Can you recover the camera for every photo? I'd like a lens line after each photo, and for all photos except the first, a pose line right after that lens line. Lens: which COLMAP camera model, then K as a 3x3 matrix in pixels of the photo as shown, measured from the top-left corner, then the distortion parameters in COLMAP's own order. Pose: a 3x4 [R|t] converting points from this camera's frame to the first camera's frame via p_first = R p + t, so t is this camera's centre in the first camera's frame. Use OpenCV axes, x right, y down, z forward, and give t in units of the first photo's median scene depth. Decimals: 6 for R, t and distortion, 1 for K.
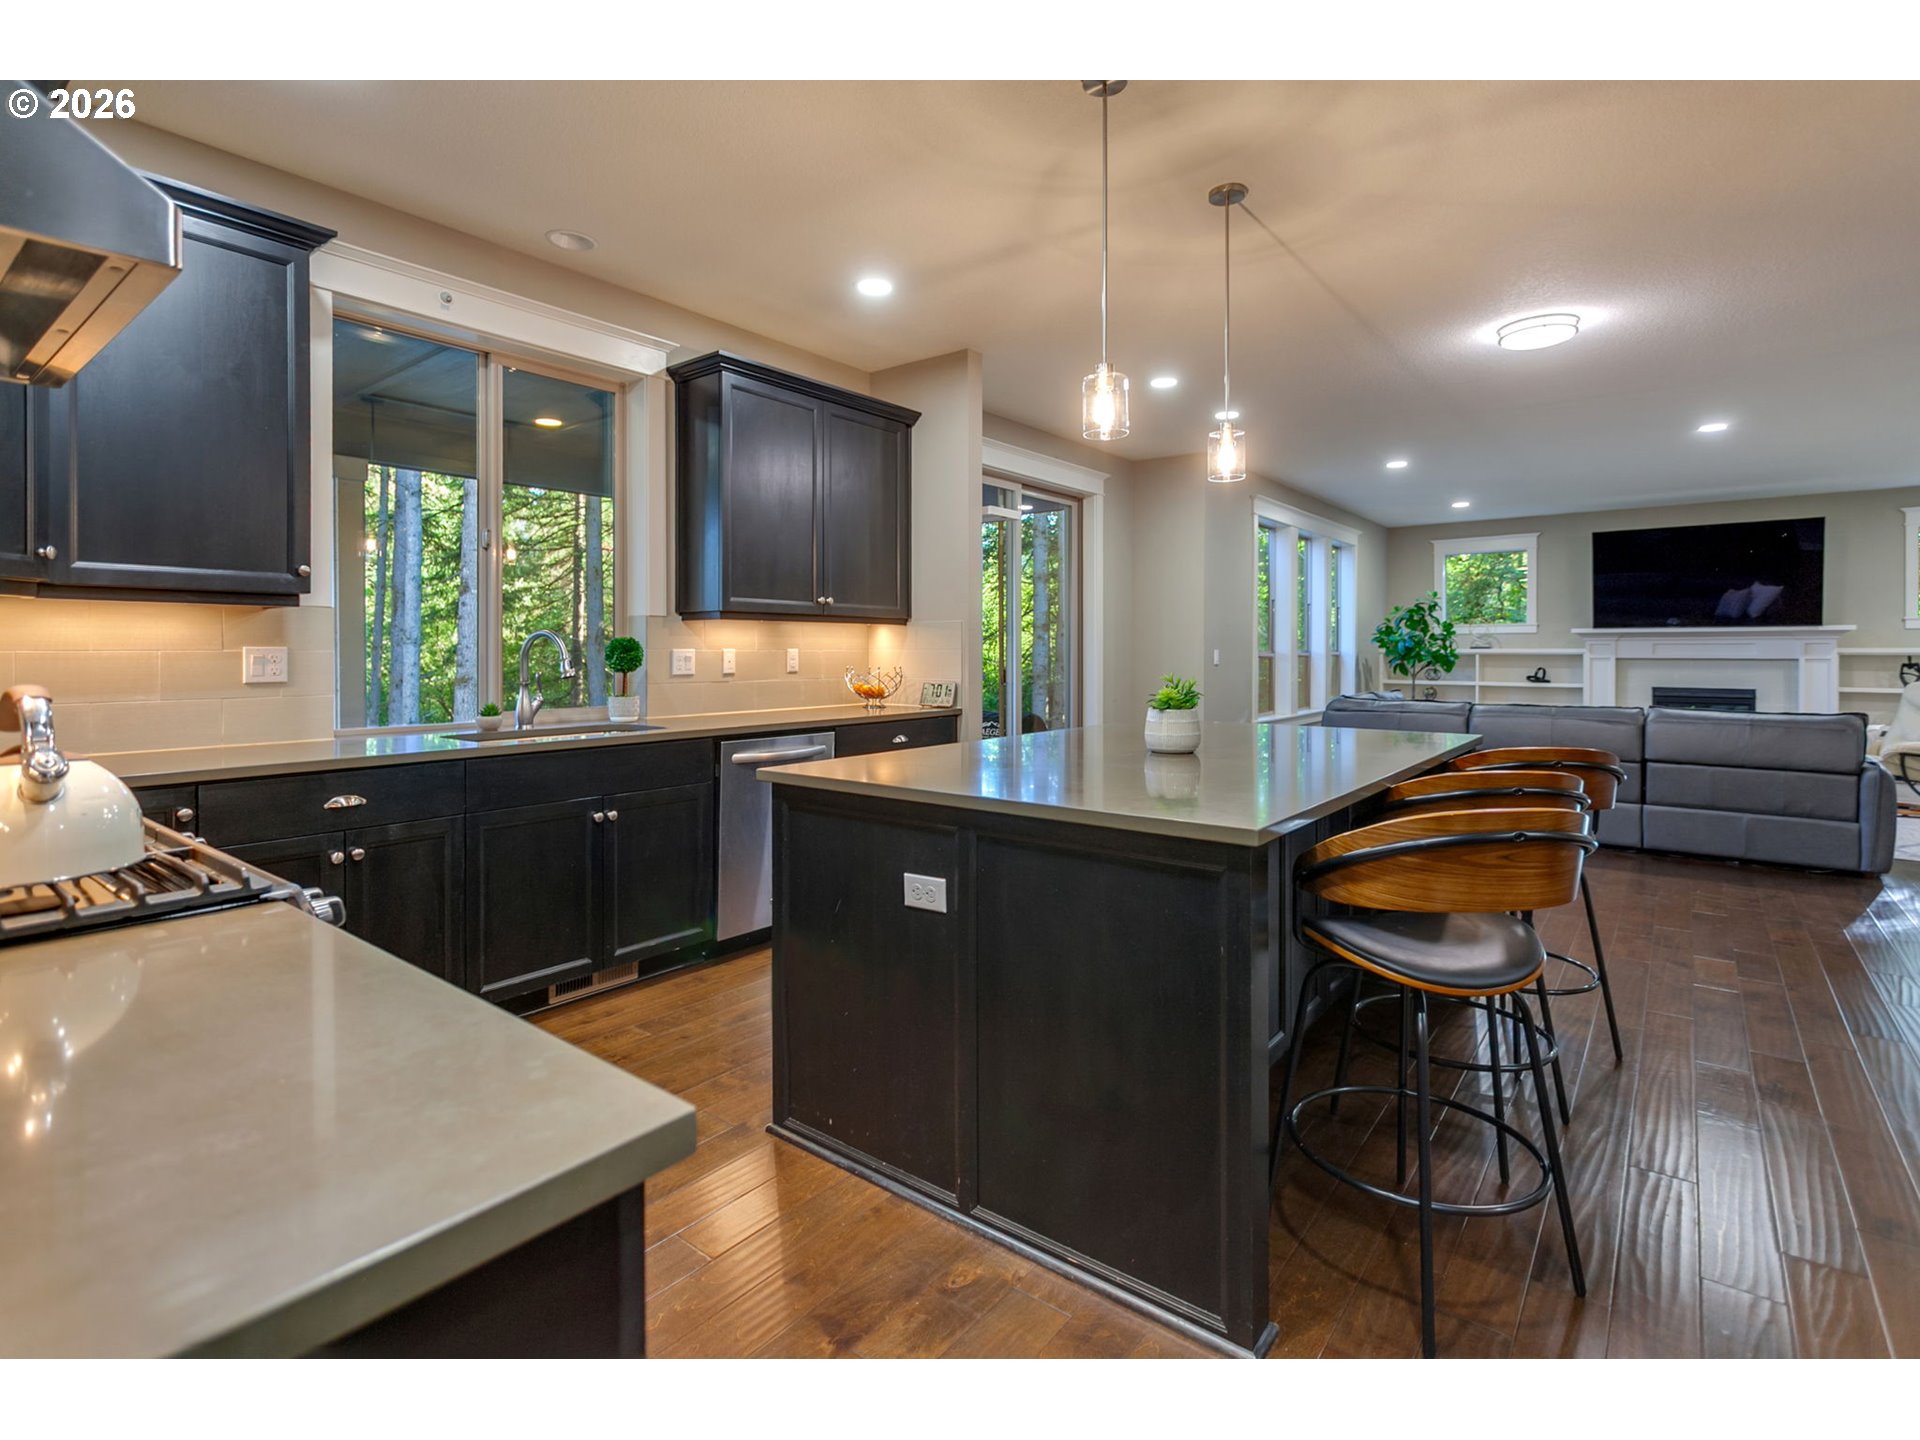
lens RADIAL K [[933.8, 0, 938.5], [0, 933.8, 651.9], [0, 0, 1]] dist [0.002345, 0.001919]
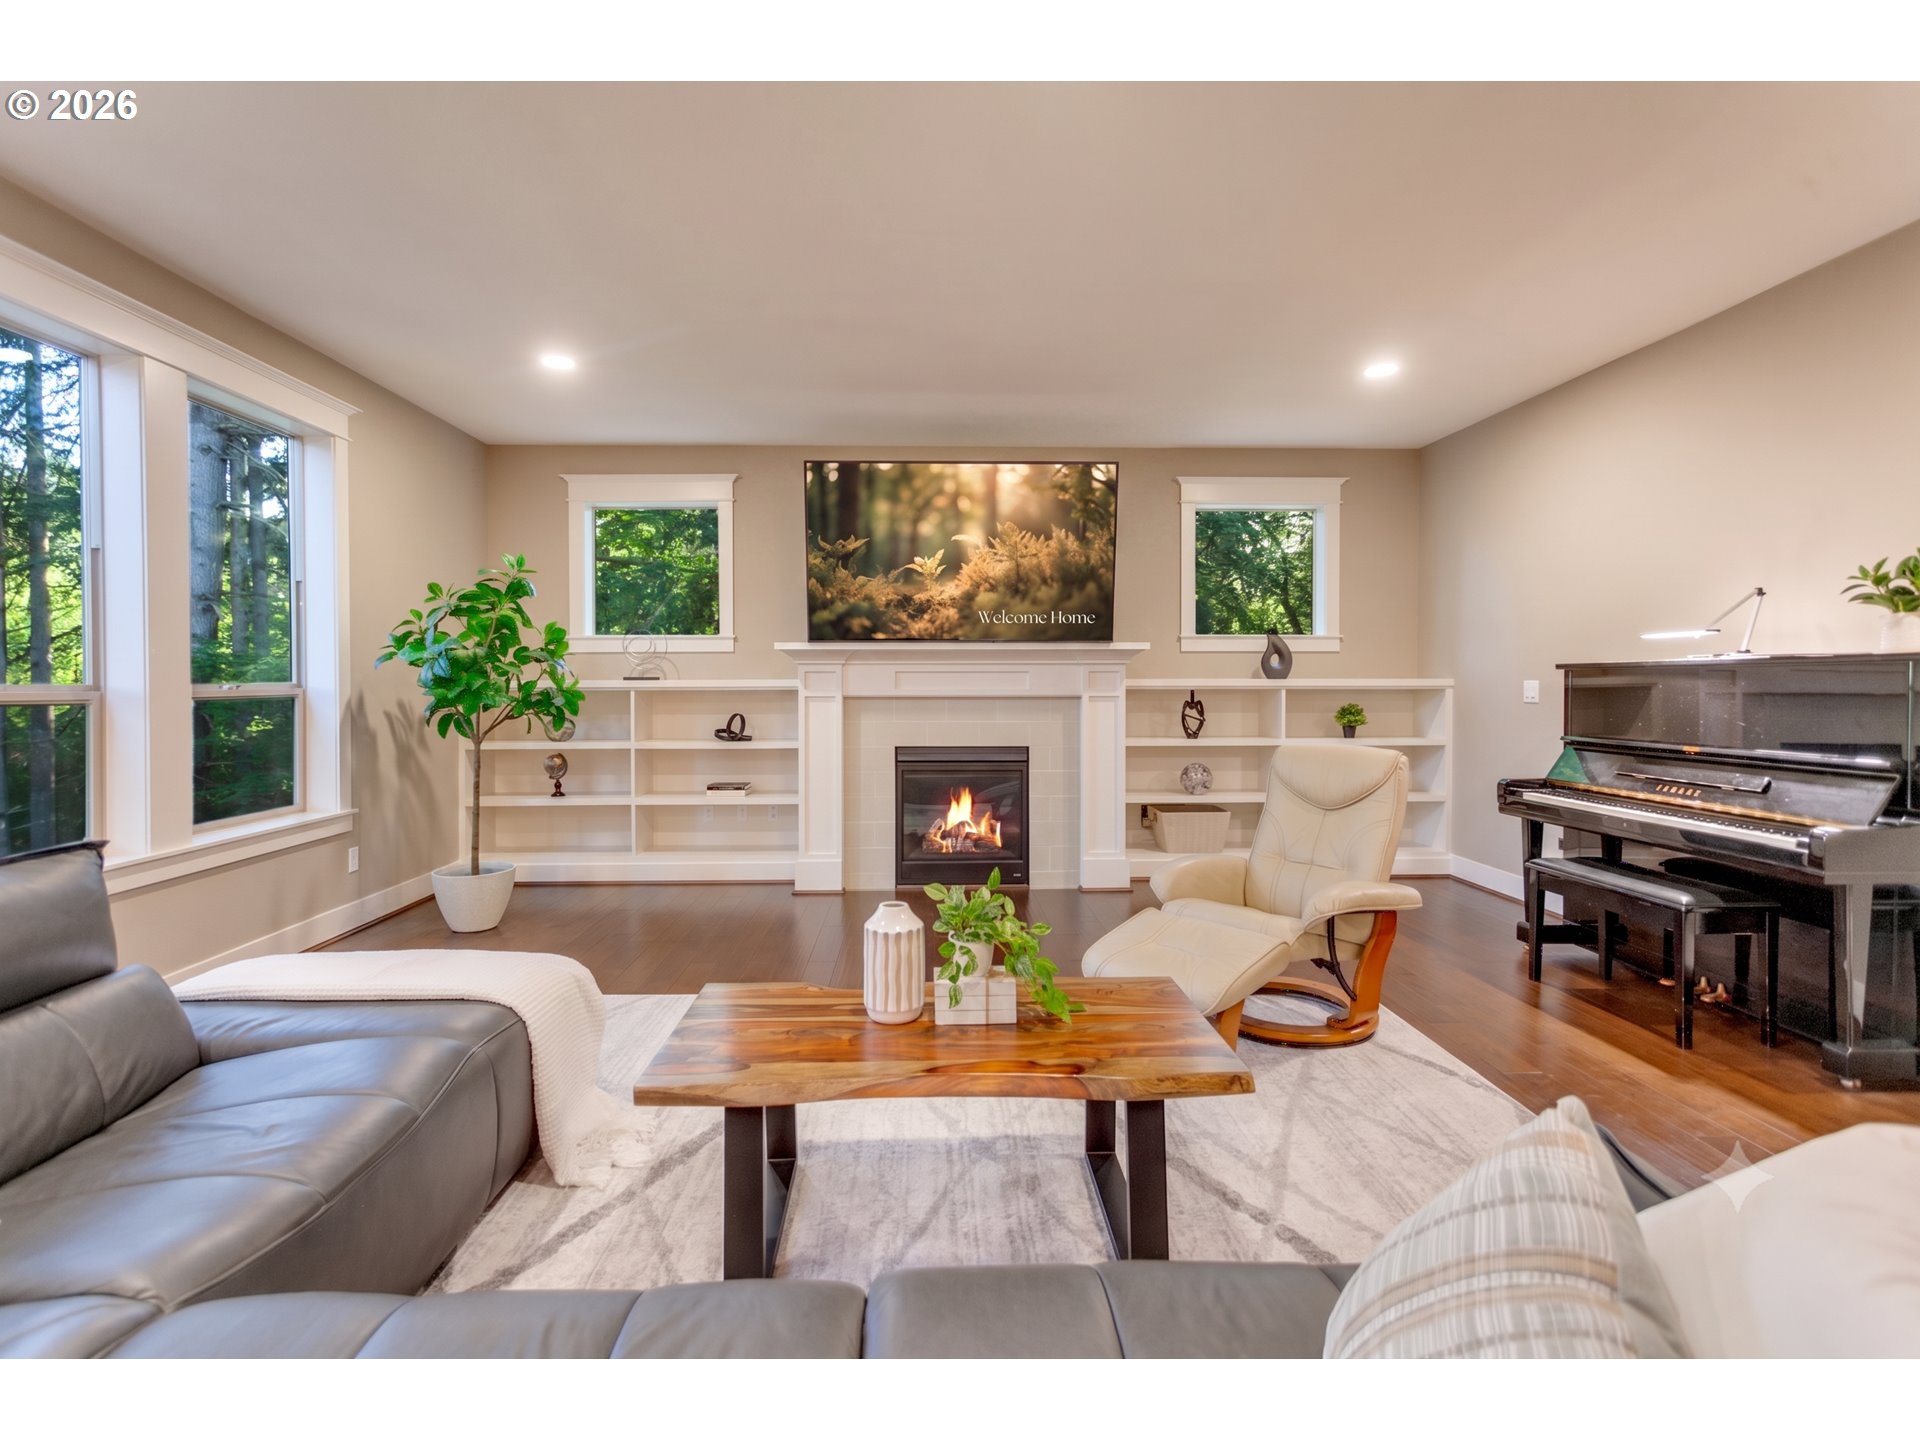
lens RADIAL K [[904.2, 0, 946.1], [0, 904.2, 700.2], [0, 0, 1]] dist [-0.000146, 0.000508]
pose [[0.763237, -0.013638, 0.645975, 0.428125], [0.002909, 0.999840, 0.017673, -0.000764], [-0.646112, -0.011610, 0.763154, 0.555399]]
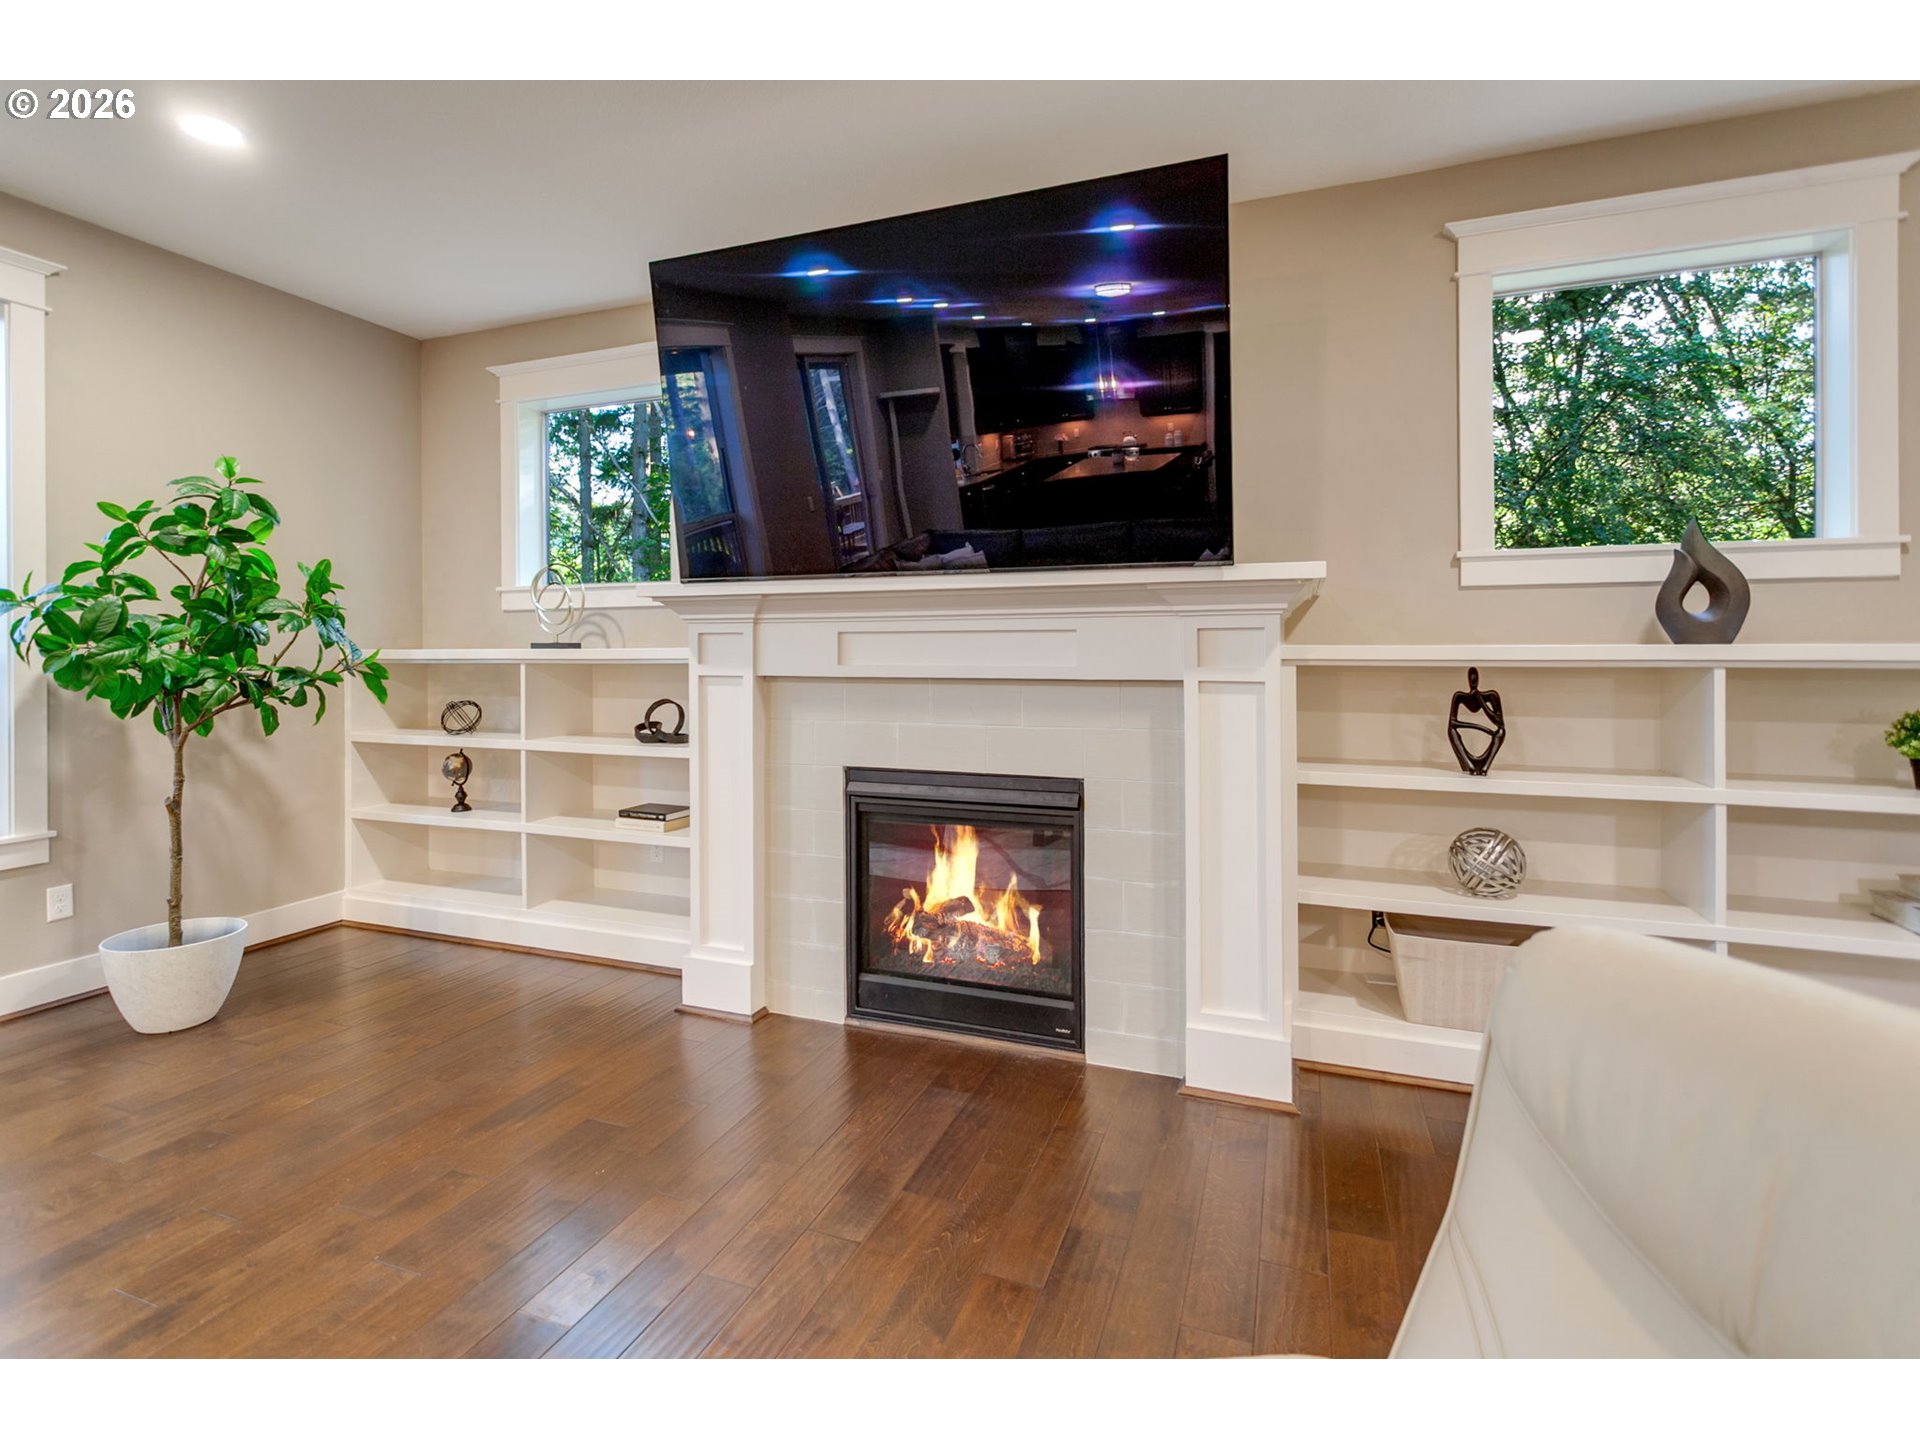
lens RADIAL K [[933.8, 0, 938.5], [0, 933.8, 651.9], [0, 0, 1]] dist [0.002345, 0.001919]
pose [[0.953358, -0.001359, 0.301838, 0.697178], [0.002087, 0.999996, -0.002088, -0.001177], [-0.301834, 0.002621, 0.953357, 0.684257]]
